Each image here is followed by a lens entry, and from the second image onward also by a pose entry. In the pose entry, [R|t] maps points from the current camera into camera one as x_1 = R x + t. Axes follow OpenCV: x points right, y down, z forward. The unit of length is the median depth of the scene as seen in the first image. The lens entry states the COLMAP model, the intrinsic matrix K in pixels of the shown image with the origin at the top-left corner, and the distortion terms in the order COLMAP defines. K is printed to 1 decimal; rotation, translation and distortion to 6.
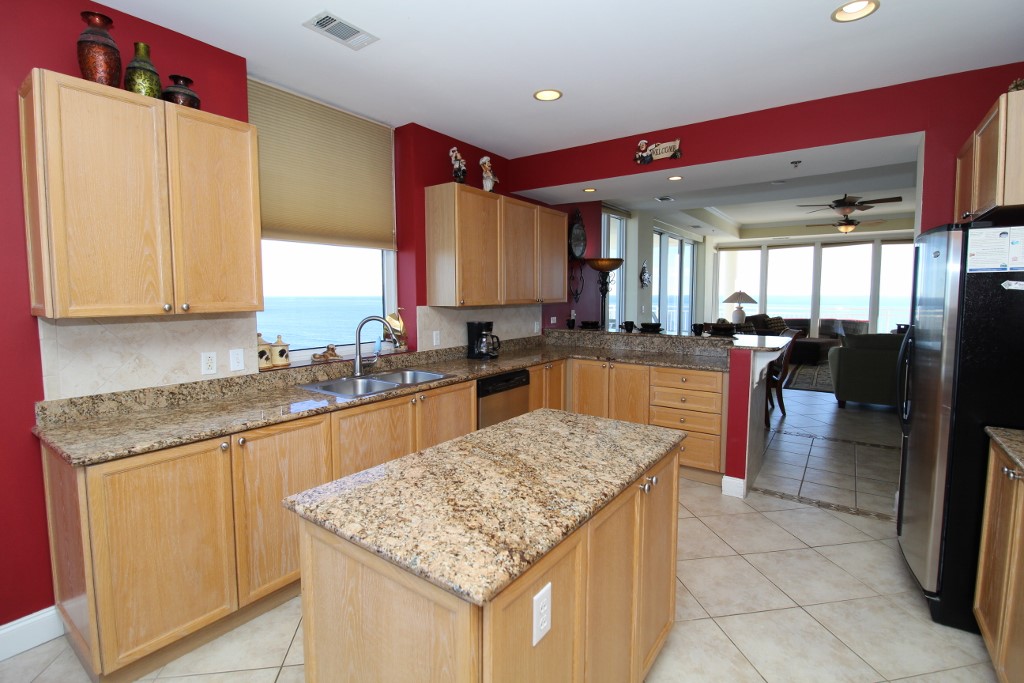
lens RADIAL K [[472.6, 0, 517.4], [0, 472.6, 332.1], [0, 0, 1]] dist [-0.005753, -0.009609]
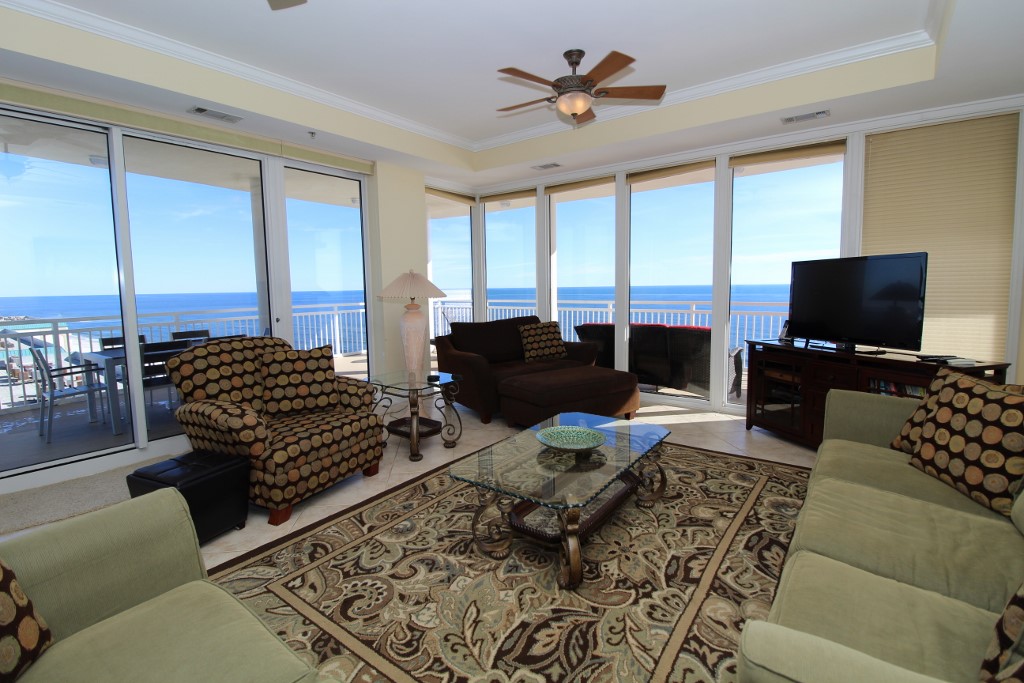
lens RADIAL K [[472.6, 0, 513.4], [0, 472.6, 332.1], [0, 0, 1]] dist [-0.005753, -0.009609]
pose [[0.999523, -0.010842, -0.028919, 1.921737], [0.011350, 0.999783, 0.017467, -0.114004], [0.028723, -0.017787, 0.999429, 1.758165]]
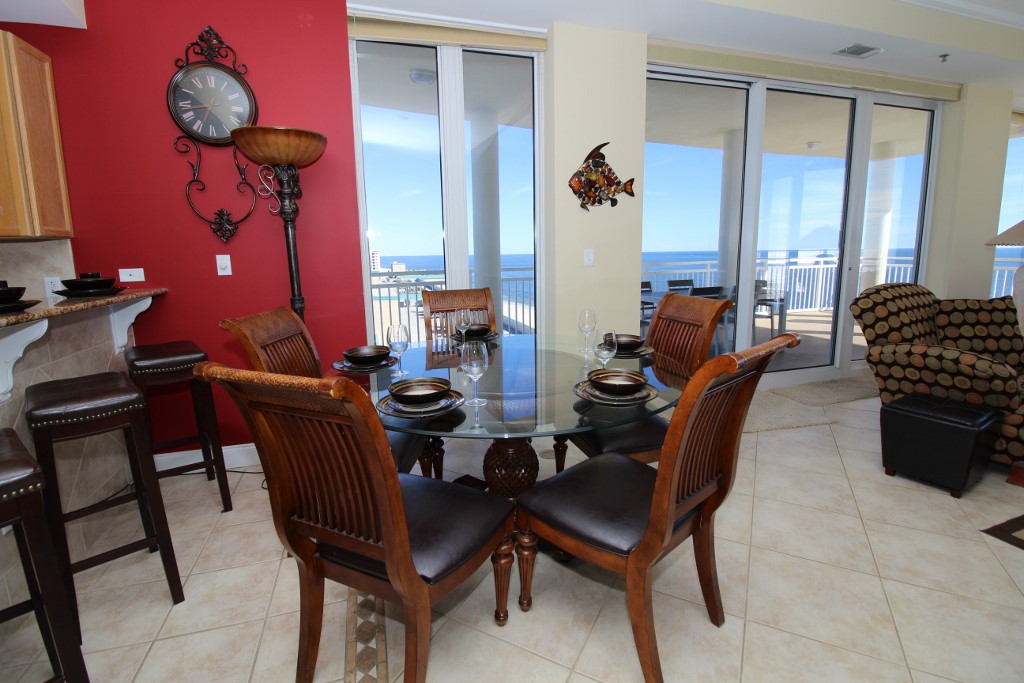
lens RADIAL K [[472.6, 0, 513.5], [0, 472.6, 329.0], [0, 0, 1]] dist [-0.005753, -0.009609]
pose [[0.796761, 0.083681, -0.598472, 1.190201], [-0.031754, 0.994795, 0.096821, -0.059622], [0.603459, -0.058139, 0.795271, 1.475777]]
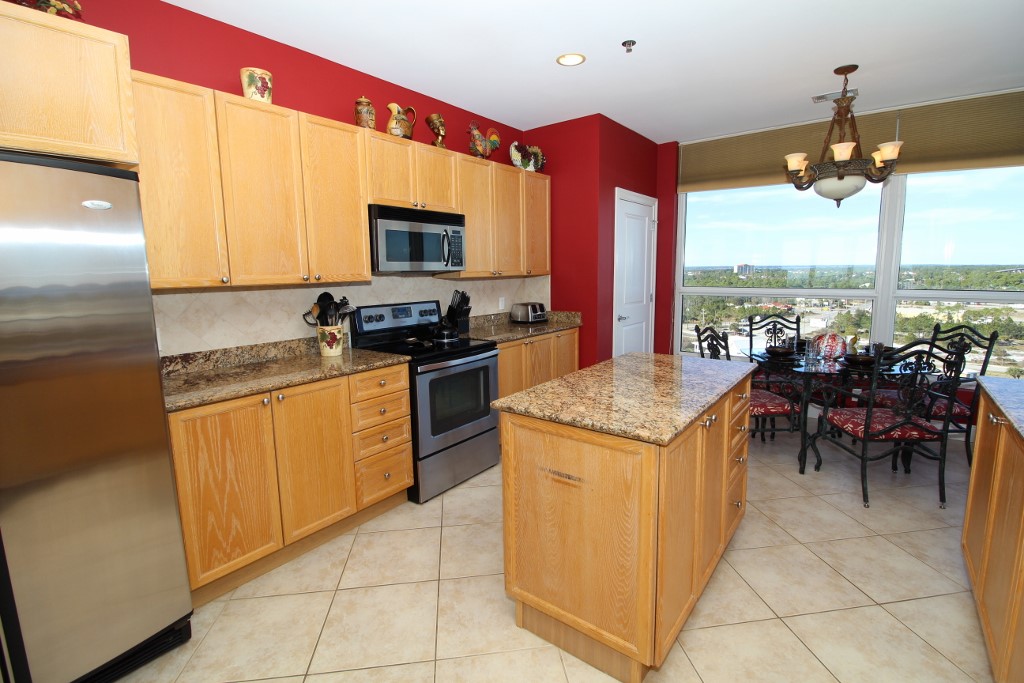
lens RADIAL K [[472.6, 0, 517.5], [0, 472.6, 333.1], [0, 0, 1]] dist [-0.005753, -0.009609]
pose [[-0.999197, 0.010168, 0.038755, 0.168589], [0.018234, 0.976696, 0.213854, -0.082016], [-0.035677, 0.214389, -0.976097, 1.206455]]
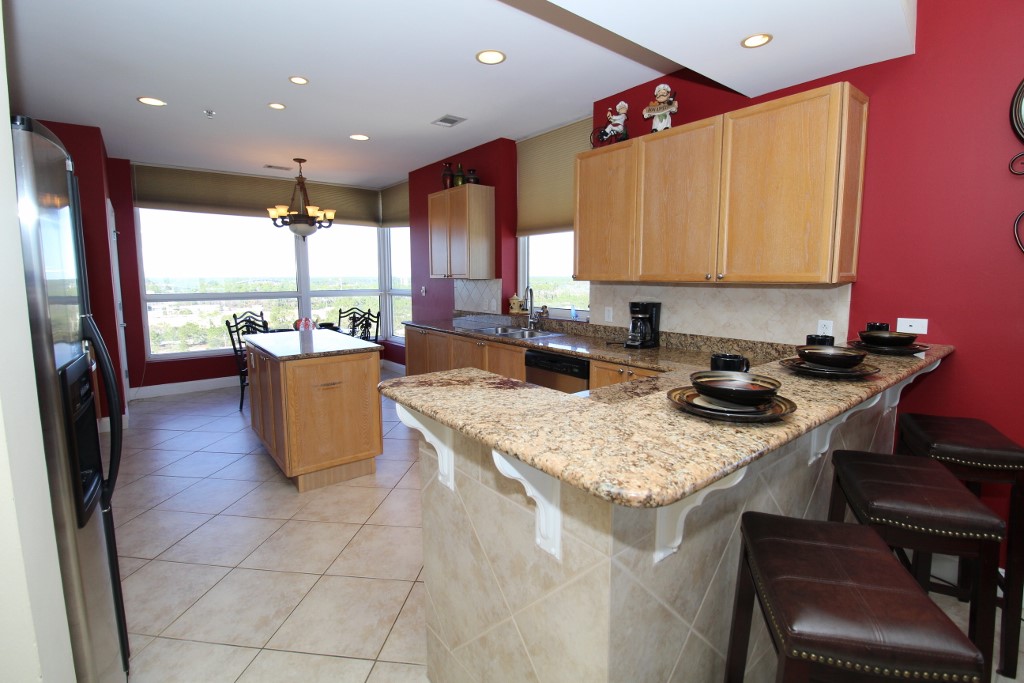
lens RADIAL K [[472.6, 0, 518.4], [0, 472.6, 331.8], [0, 0, 1]] dist [-0.005753, -0.009609]
pose [[-0.268776, 0.115146, -0.956295, 1.025021], [-0.076735, 0.987113, 0.140424, -0.093437], [0.960141, 0.111124, -0.256477, 1.358516]]
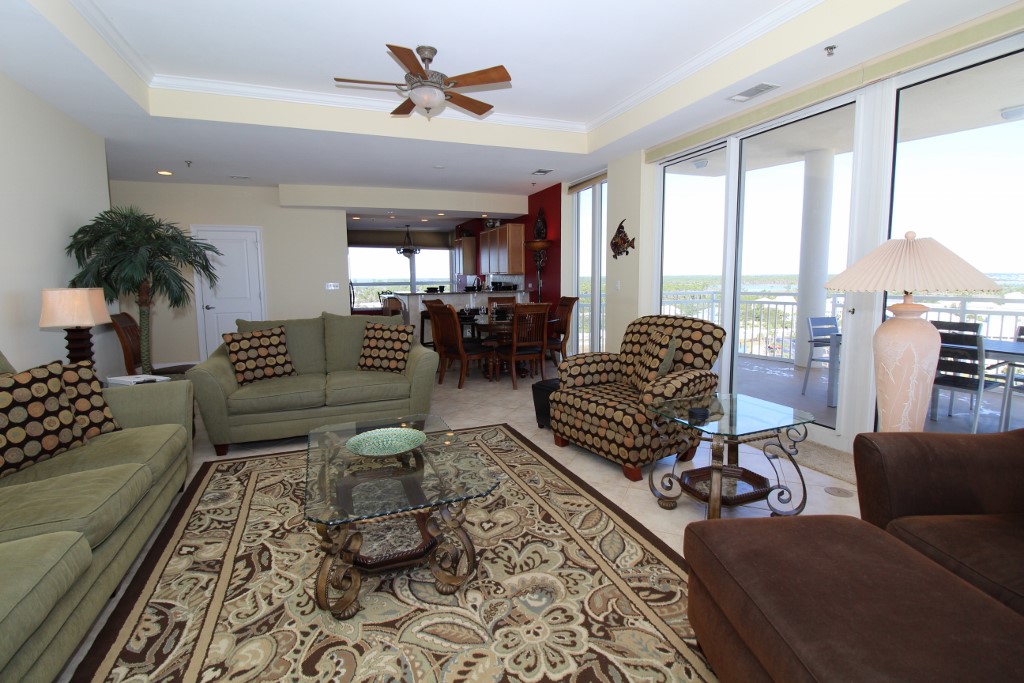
lens RADIAL K [[472.6, 0, 514.2], [0, 472.6, 331.6], [0, 0, 1]] dist [-0.005753, -0.009609]
pose [[-0.545194, 0.104014, -0.831832, 2.510312], [-0.056164, 0.985511, 0.160041, -0.222184], [0.836426, 0.133973, -0.531453, 3.169920]]
